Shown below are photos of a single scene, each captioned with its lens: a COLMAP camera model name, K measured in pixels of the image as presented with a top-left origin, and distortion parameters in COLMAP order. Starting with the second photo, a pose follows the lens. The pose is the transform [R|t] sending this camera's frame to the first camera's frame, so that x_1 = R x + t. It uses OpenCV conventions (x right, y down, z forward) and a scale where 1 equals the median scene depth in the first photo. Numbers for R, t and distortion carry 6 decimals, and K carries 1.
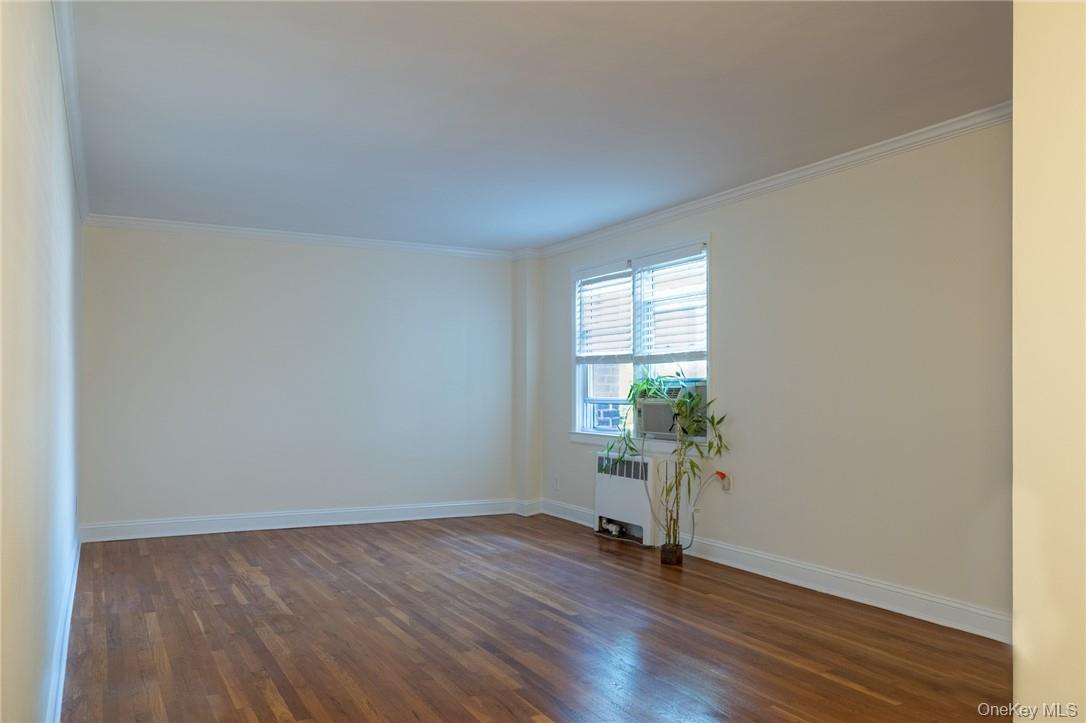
lens RADIAL K [[800.2, 0, 543.0], [0, 800.2, 361.5], [0, 0, 1]] dist [-0.004288, -0.001838]
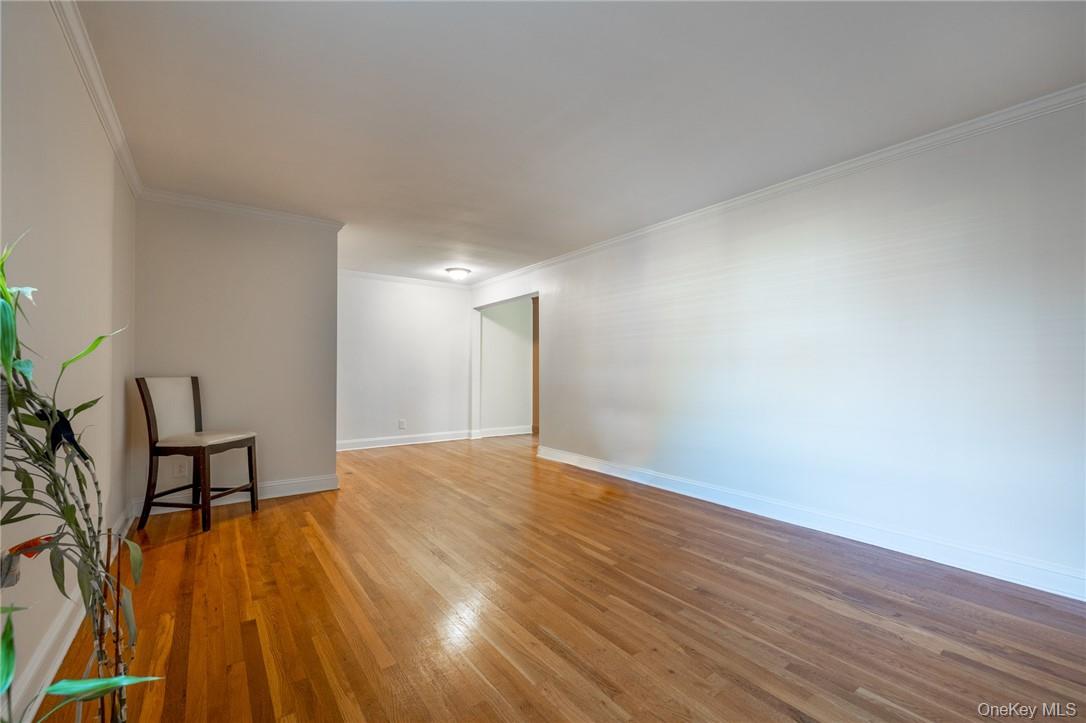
lens RADIAL K [[453.6, 0, 543.0], [0, 453.6, 361.5], [0, 0, 1]] dist [0.002019, 0.000132]
pose [[-0.993518, -0.009873, -0.113244, -0.029068], [-0.002995, 0.998149, -0.060747, 0.088747], [0.113634, -0.060014, -0.991708, 1.958484]]
